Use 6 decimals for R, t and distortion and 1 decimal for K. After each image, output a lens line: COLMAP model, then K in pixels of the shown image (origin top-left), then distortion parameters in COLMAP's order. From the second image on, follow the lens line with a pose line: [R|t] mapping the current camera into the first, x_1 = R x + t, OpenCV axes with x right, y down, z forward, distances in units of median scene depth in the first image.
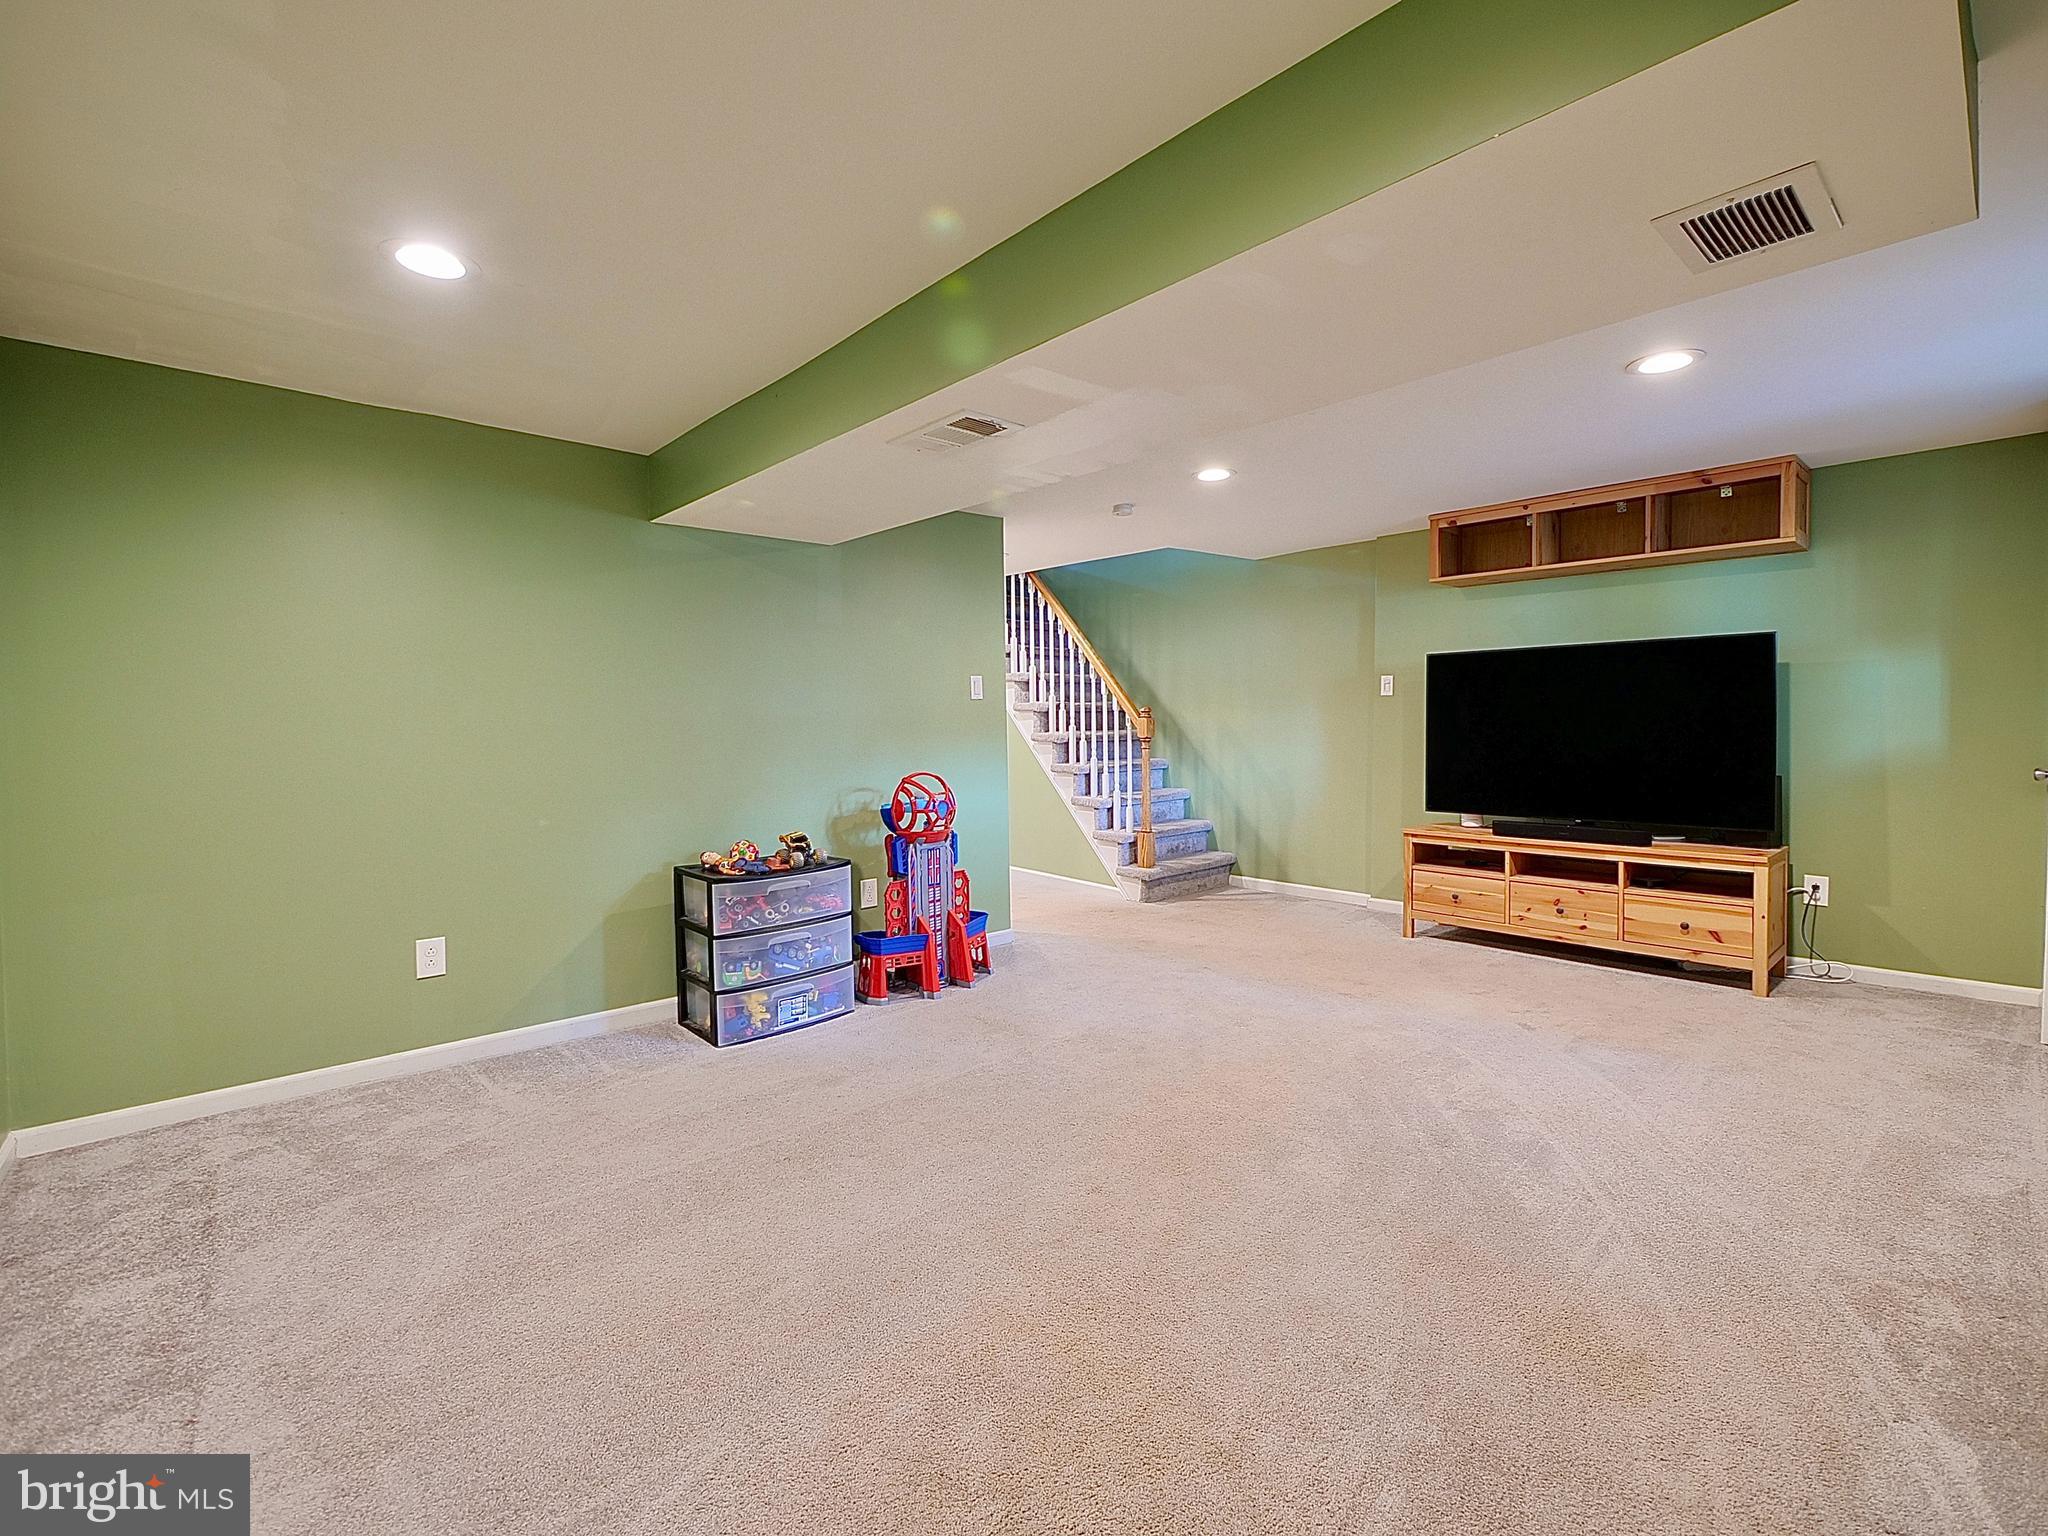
lens RADIAL K [[922.5, 0, 1037.1], [0, 922.5, 750.6], [0, 0, 1]] dist [-0.001127, -0.001536]
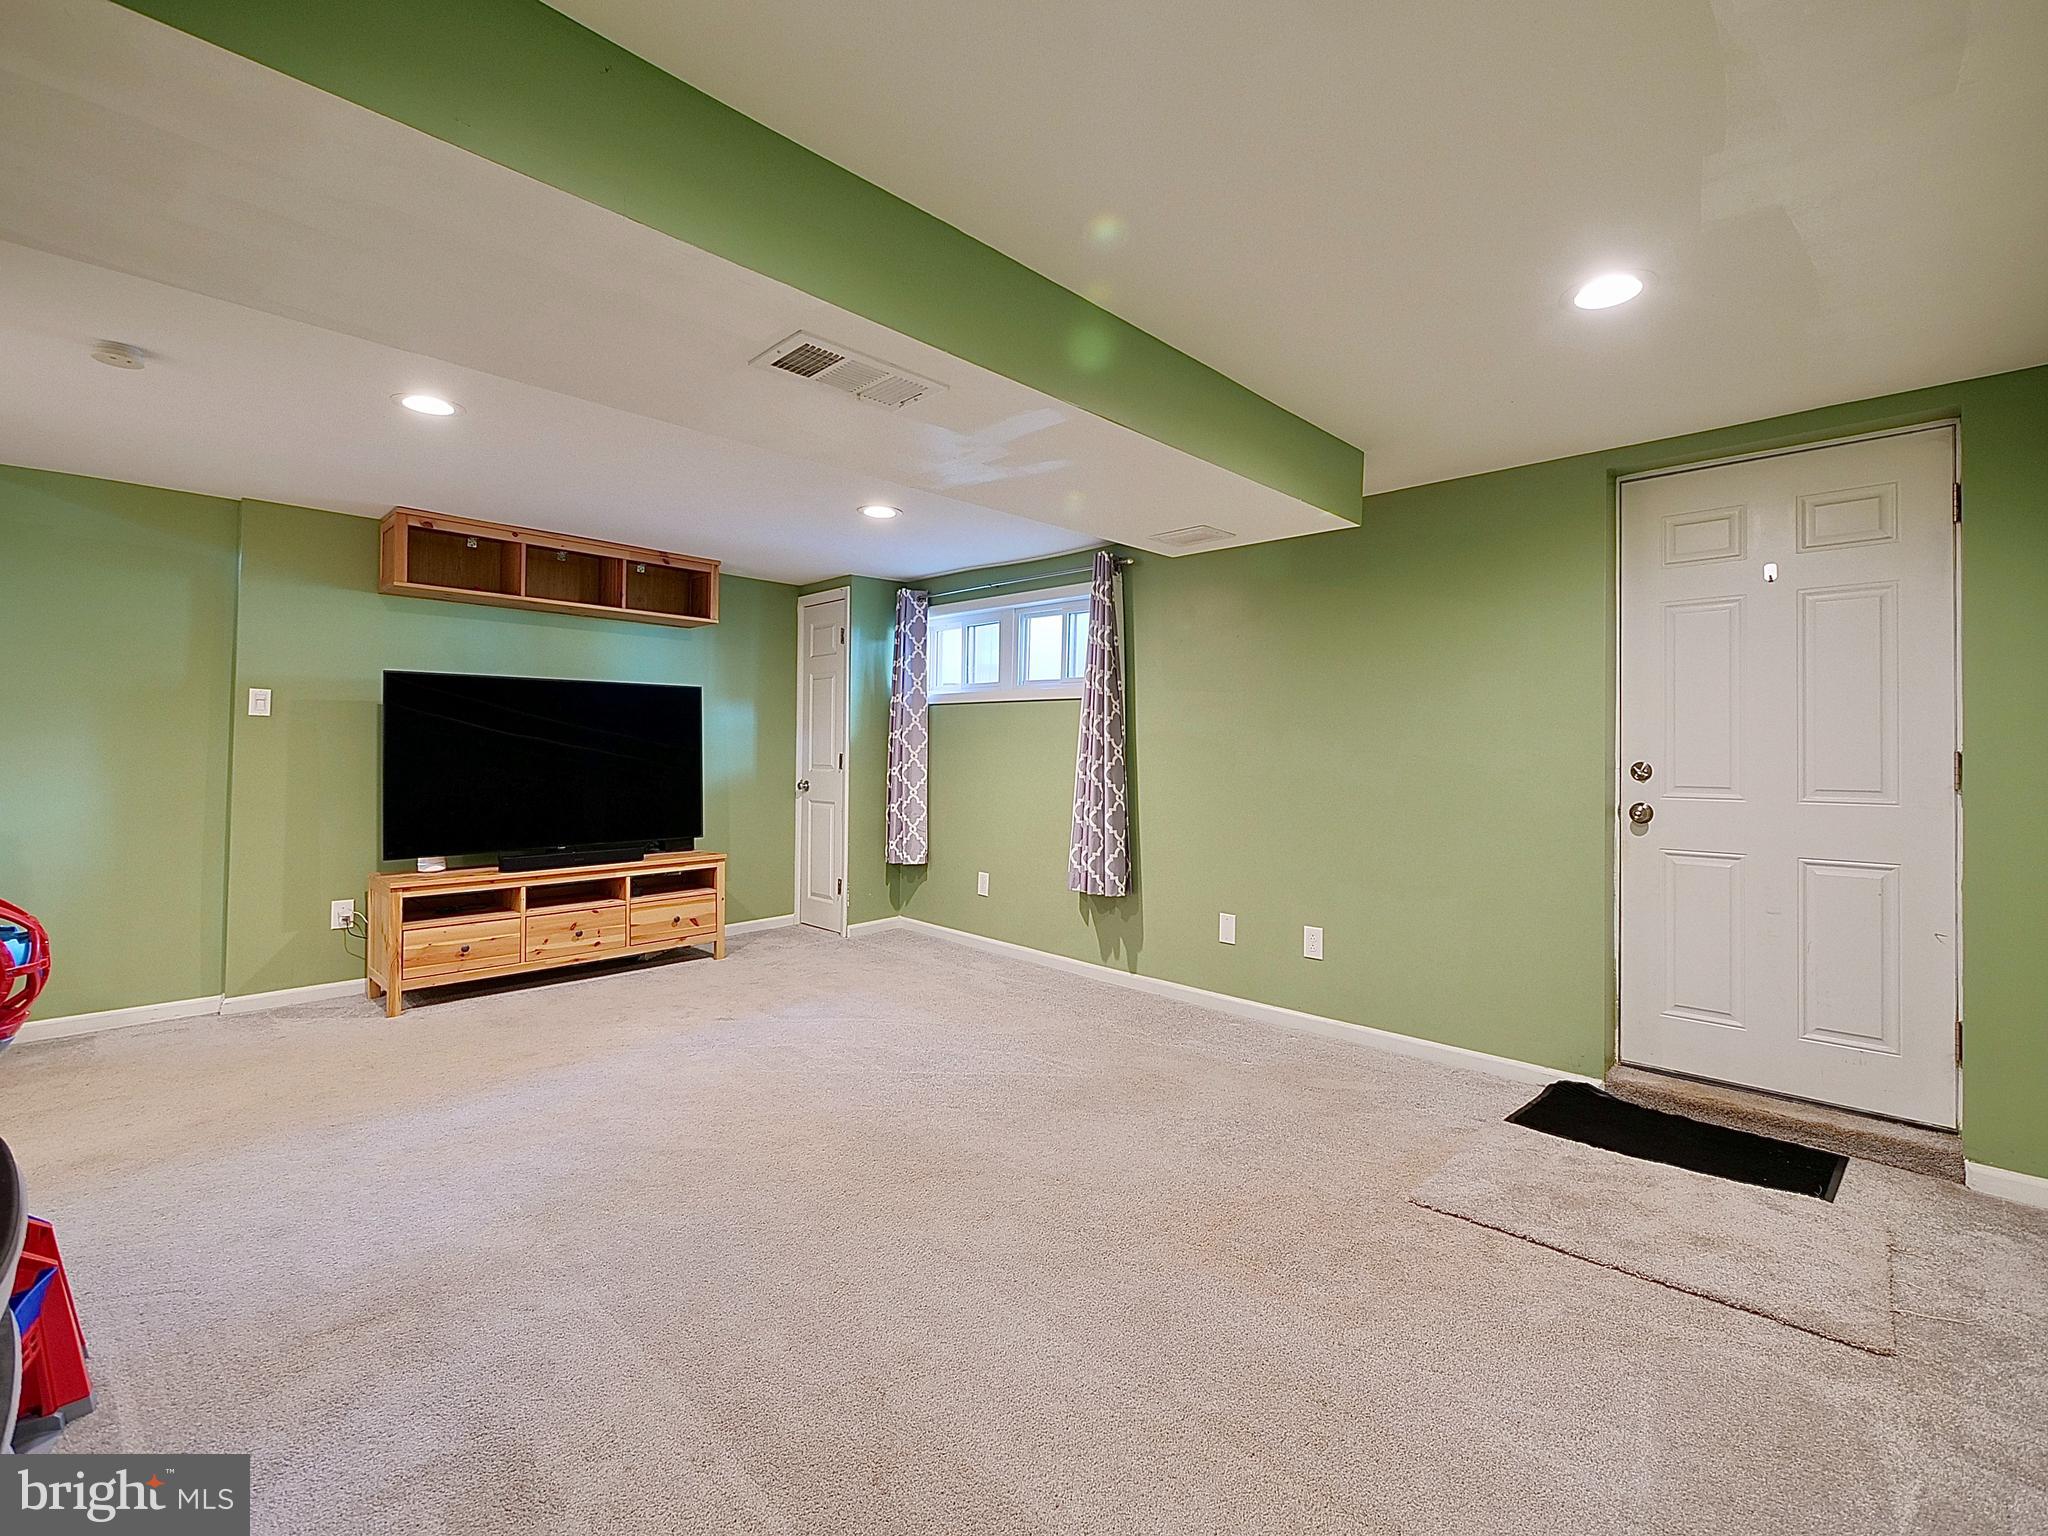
lens RADIAL K [[922.5, 0, 1040.3], [0, 922.5, 753.6], [0, 0, 1]] dist [-0.001127, -0.001536]
pose [[-0.078688, 0.006028, 0.996881, -0.526109], [0.026627, 0.999638, -0.003943, -0.012732], [-0.996544, 0.026233, -0.078820, 0.562937]]
